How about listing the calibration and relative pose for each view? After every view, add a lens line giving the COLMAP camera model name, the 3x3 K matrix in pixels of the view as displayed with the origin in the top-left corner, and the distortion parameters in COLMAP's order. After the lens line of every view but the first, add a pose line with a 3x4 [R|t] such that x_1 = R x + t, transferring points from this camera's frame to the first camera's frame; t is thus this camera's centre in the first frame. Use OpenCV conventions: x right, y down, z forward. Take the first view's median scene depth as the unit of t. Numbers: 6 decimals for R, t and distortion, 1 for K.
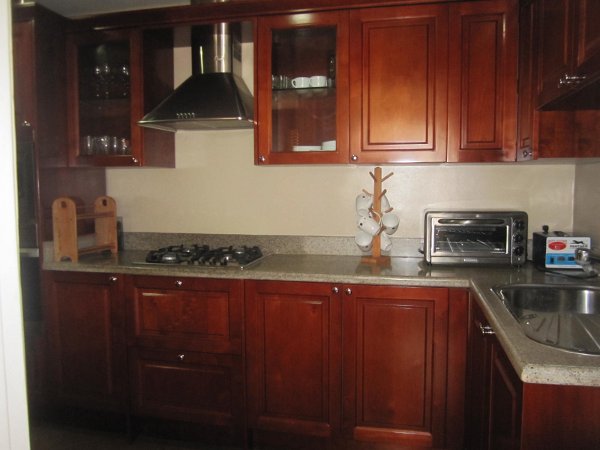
lens RADIAL K [[487.2, 0, 300.8], [0, 487.2, 225.6], [0, 0, 1]] dist [-0.004828, -0.009475]
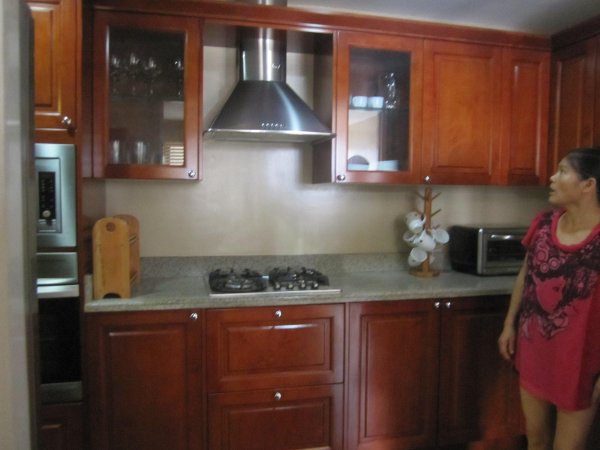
lens RADIAL K [[487.2, 0, 300.3], [0, 487.2, 225.3], [0, 0, 1]] dist [-0.004828, -0.009475]
pose [[0.896258, -0.012806, 0.443349, -0.558160], [0.025640, 0.999407, -0.022965, -0.018917], [-0.442792, 0.031950, 0.896055, 0.163212]]
